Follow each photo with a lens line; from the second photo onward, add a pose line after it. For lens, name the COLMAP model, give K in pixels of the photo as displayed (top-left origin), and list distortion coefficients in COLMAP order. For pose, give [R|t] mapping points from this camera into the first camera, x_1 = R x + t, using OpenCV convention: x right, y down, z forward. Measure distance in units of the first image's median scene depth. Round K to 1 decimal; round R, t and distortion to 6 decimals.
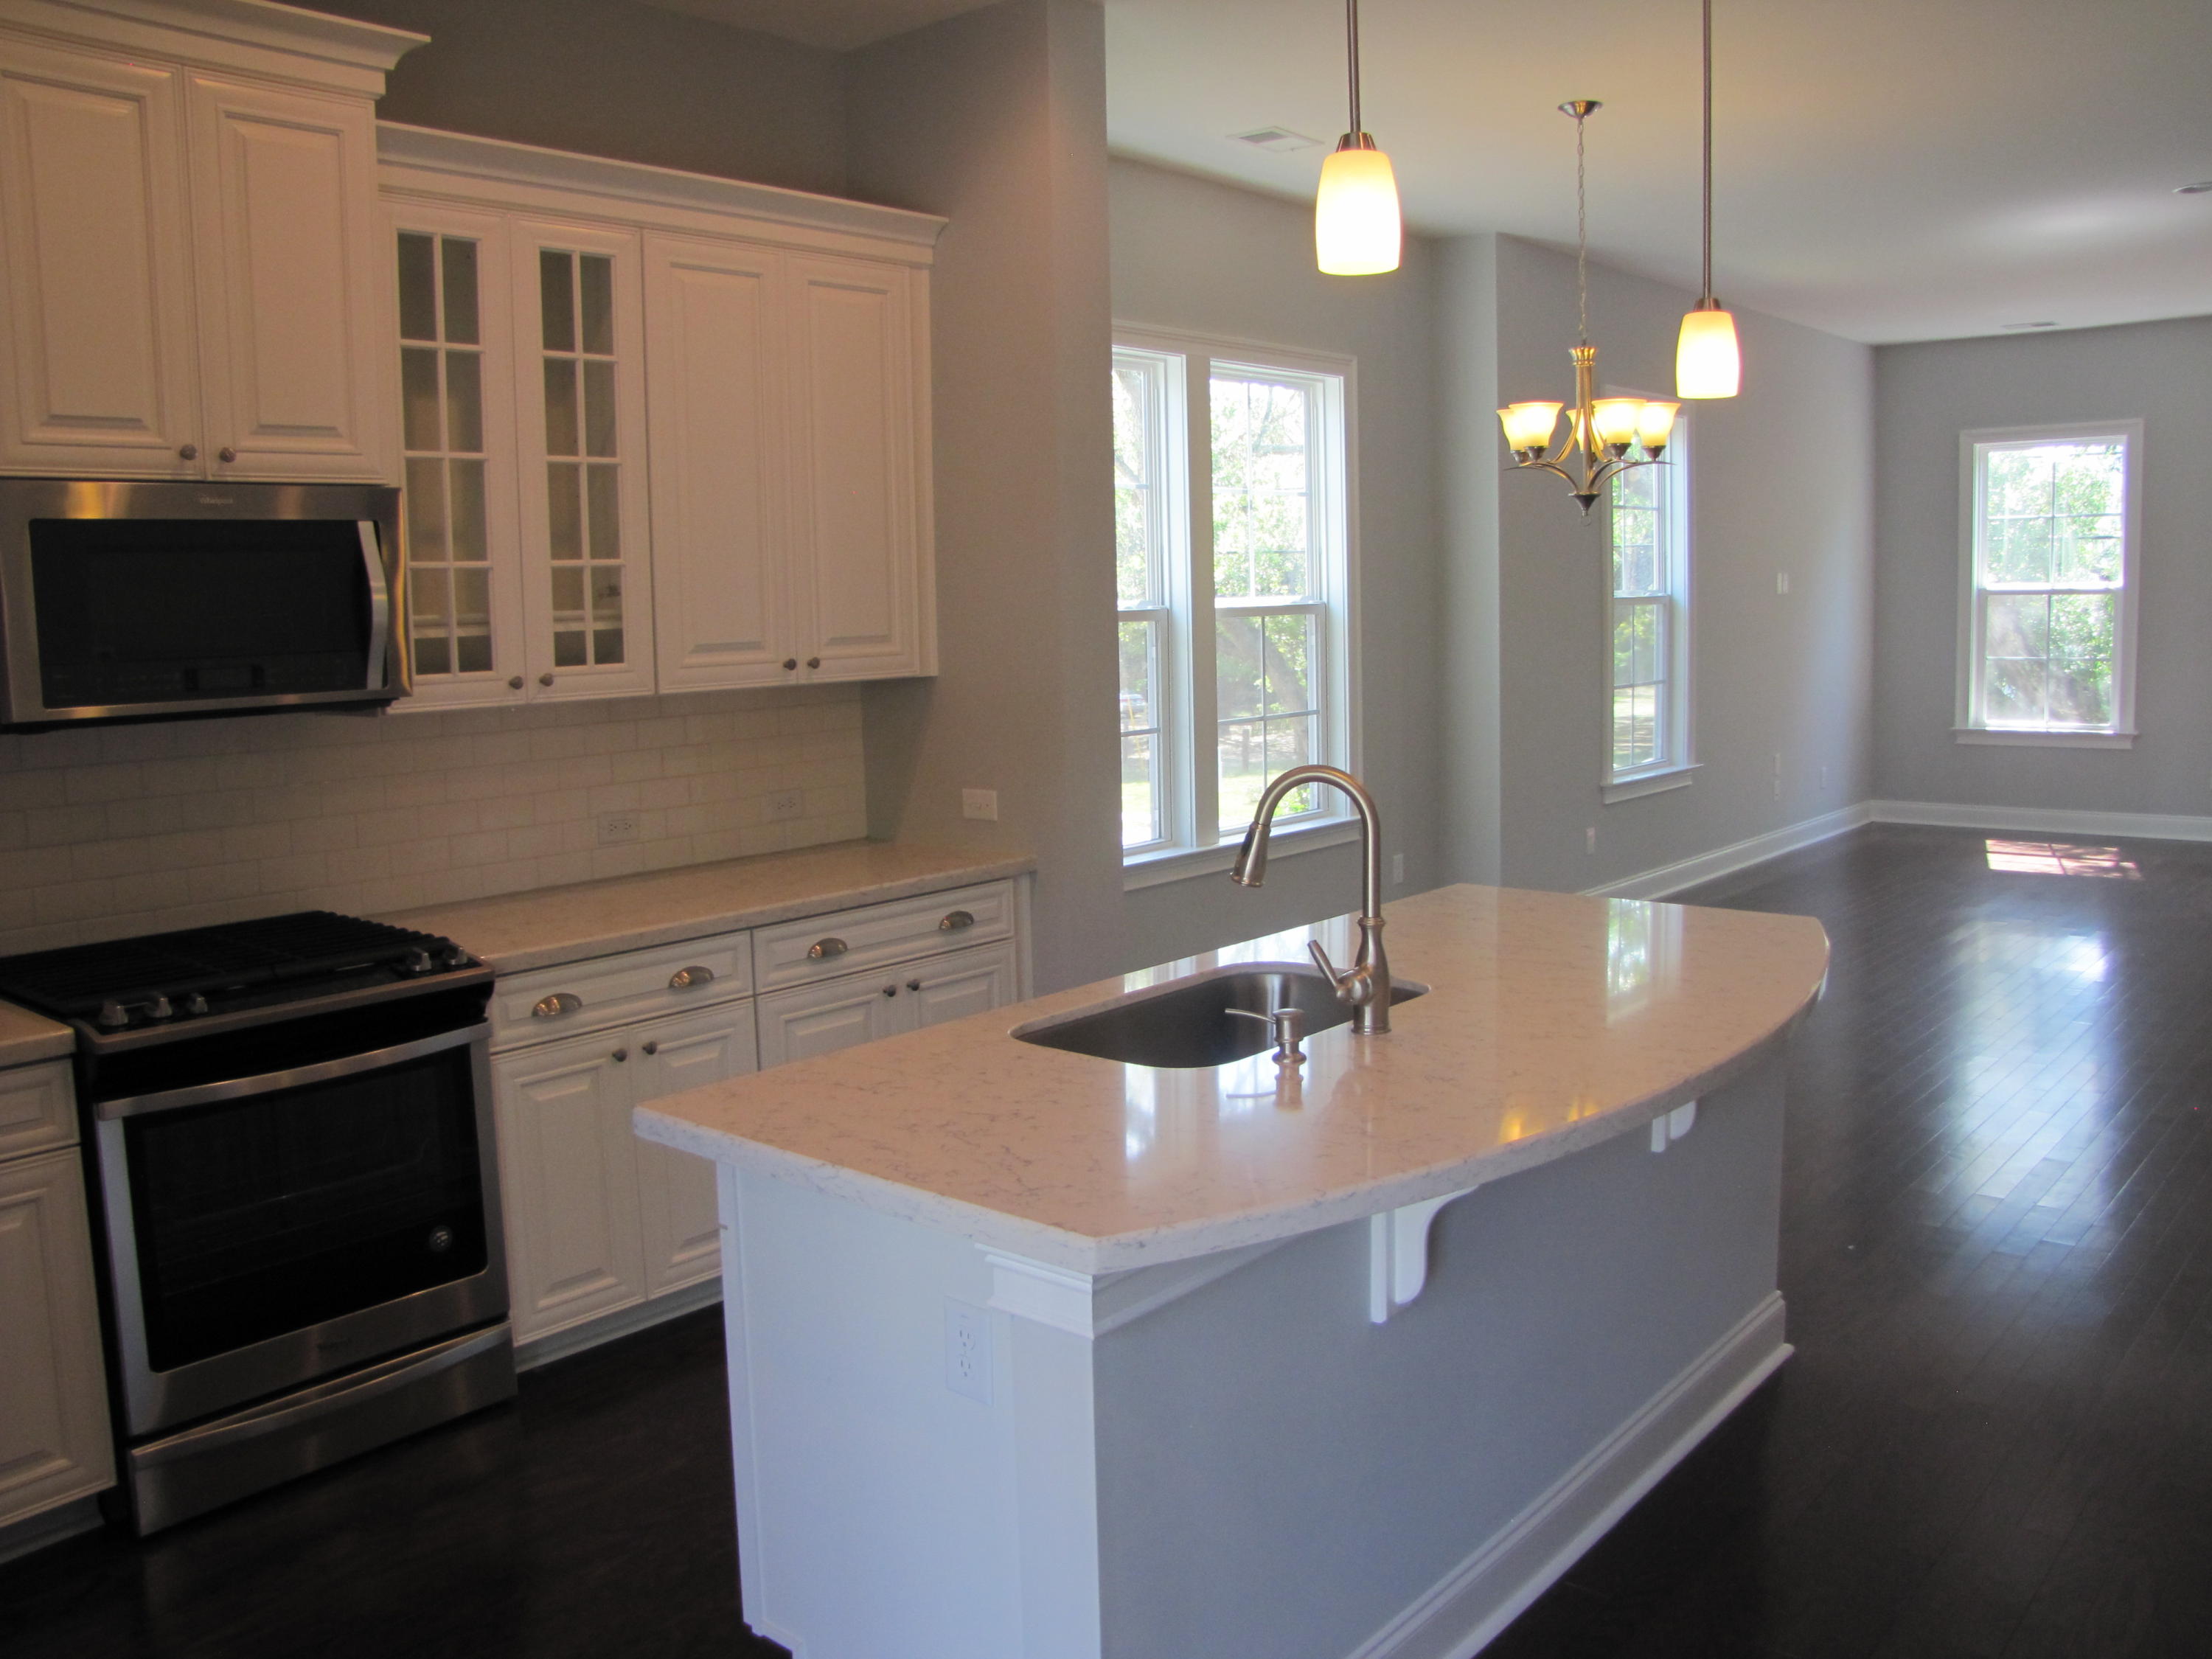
lens RADIAL K [[1841.9, 0, 1074.6], [0, 1841.9, 793.5], [0, 0, 1]] dist [-0.232327, 0.260600]
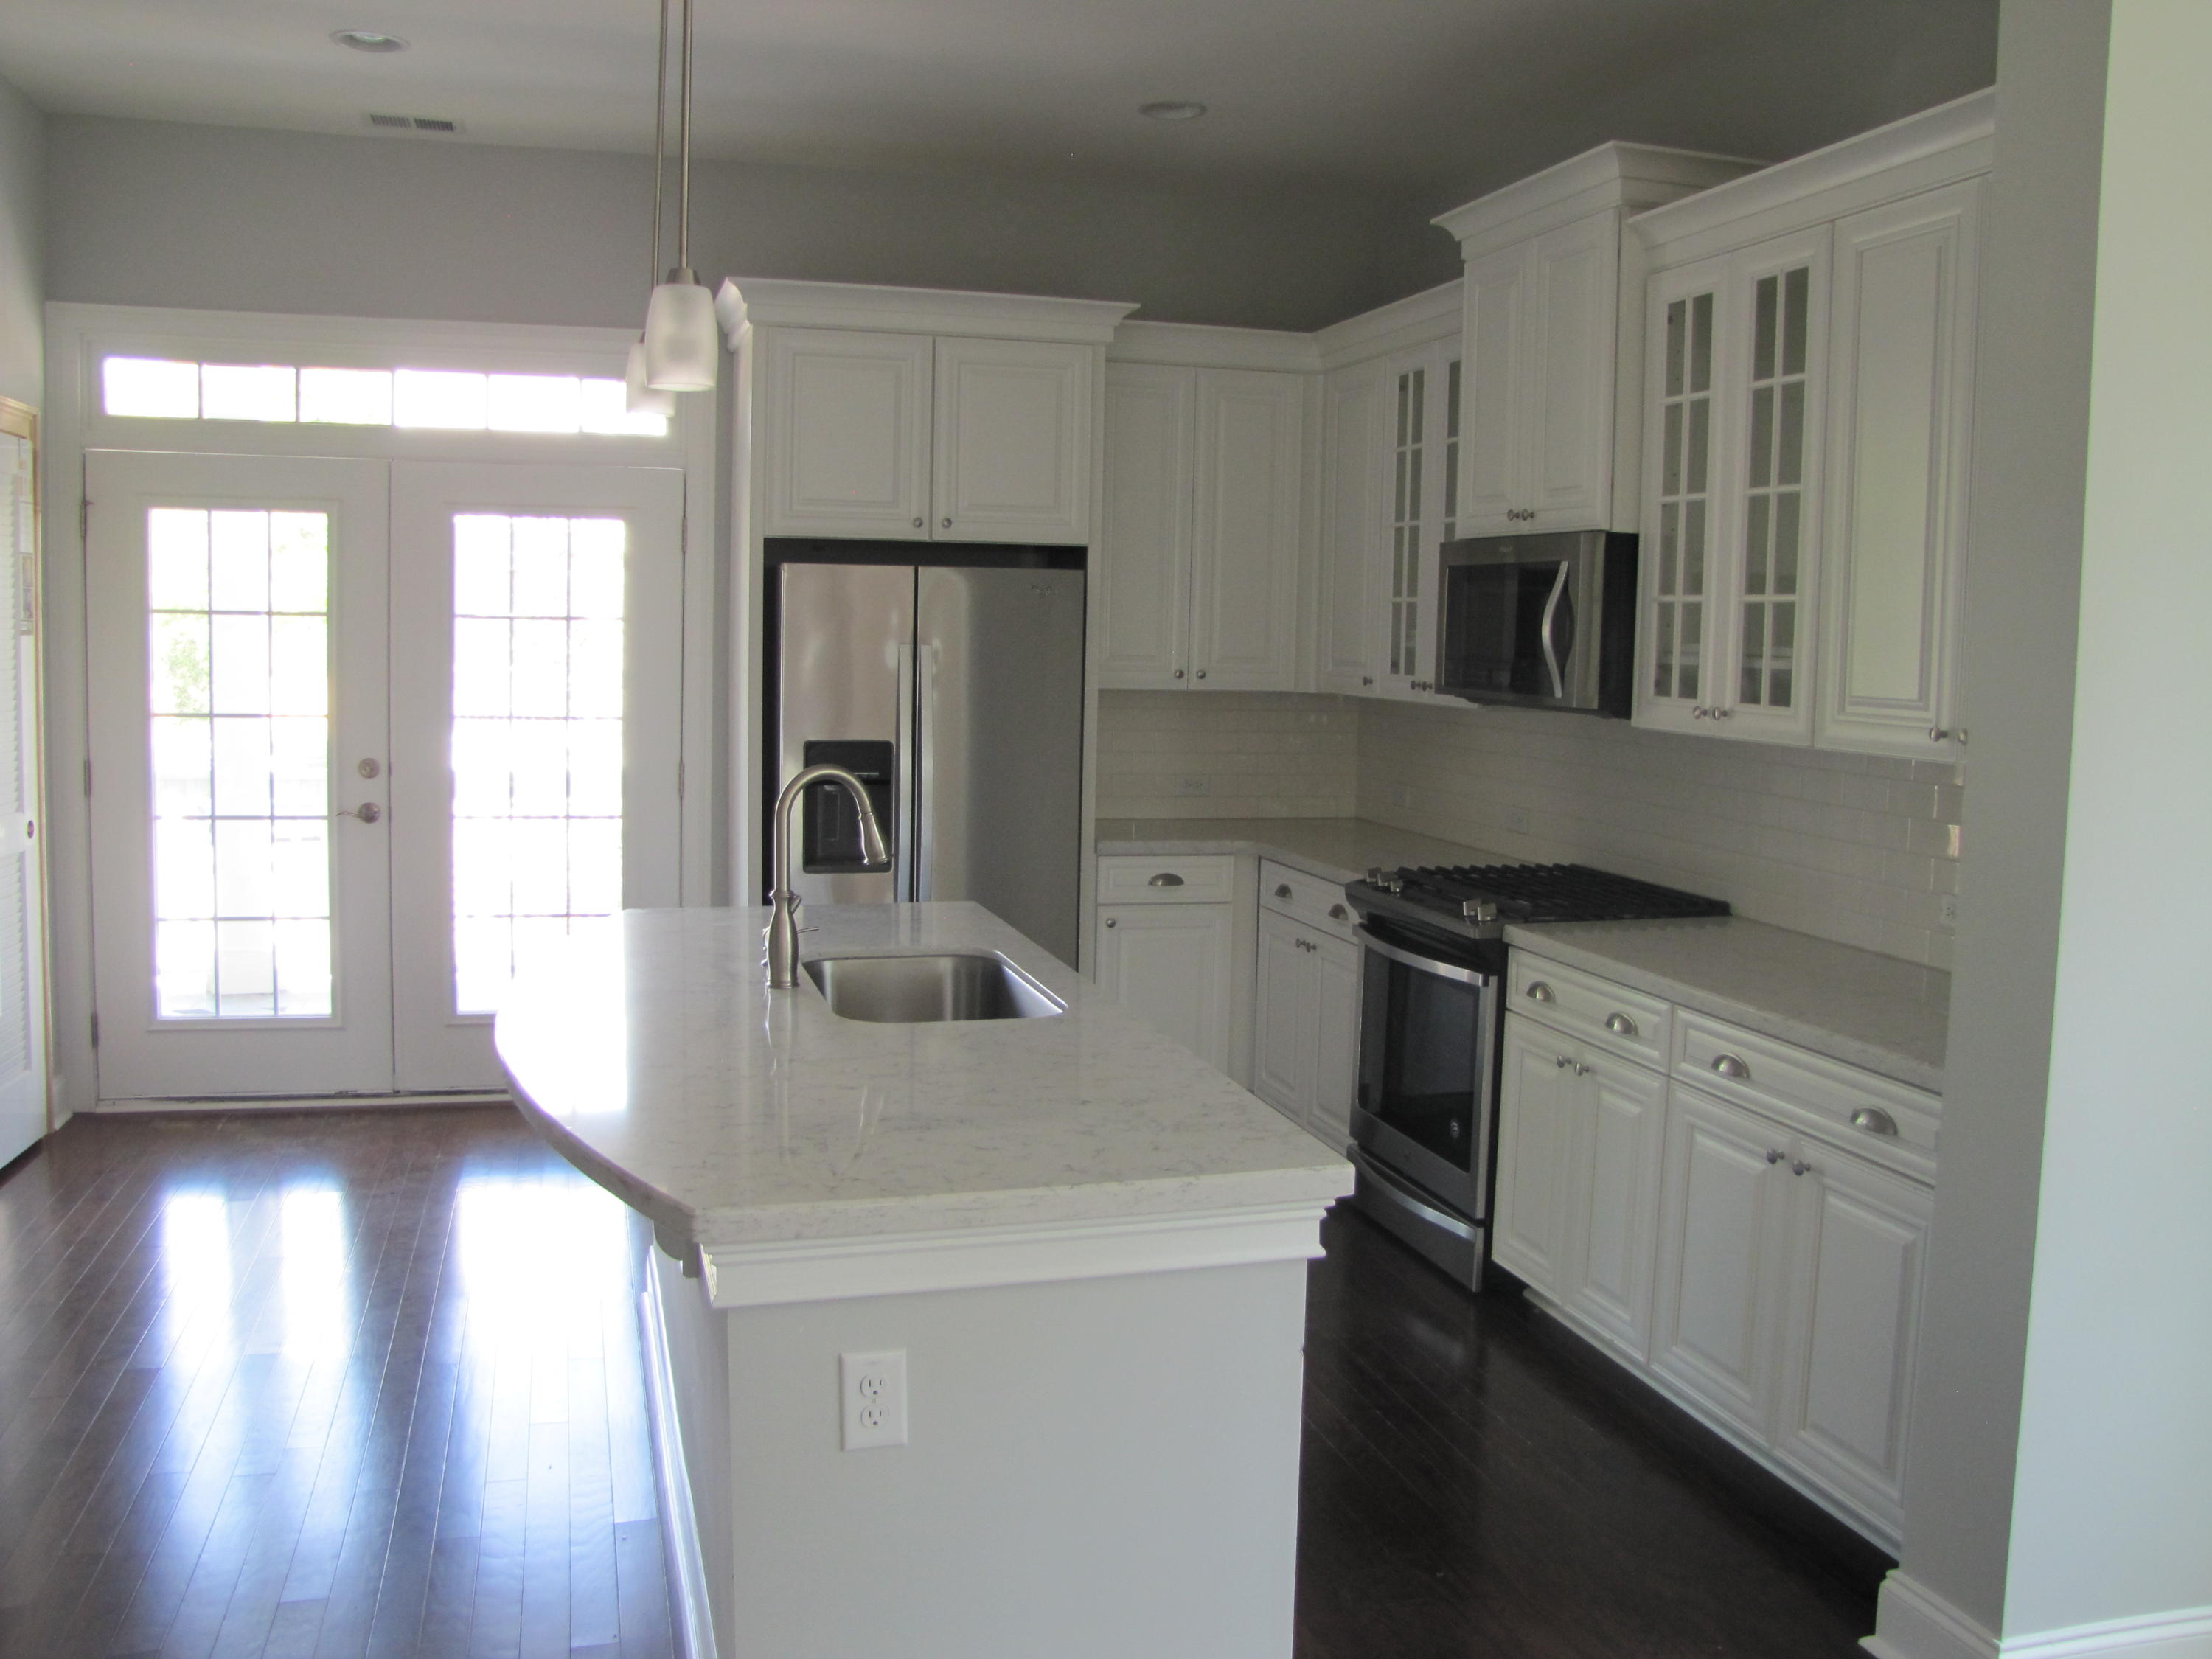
lens RADIAL K [[1841.9, 0, 1074.6], [0, 1841.9, 793.5], [0, 0, 1]] dist [-0.232327, 0.260600]
pose [[-0.564880, 0.081872, -0.821102, 0.739789], [-0.102530, 0.980391, 0.168291, -0.152121], [0.818779, 0.179252, -0.545408, 1.268161]]
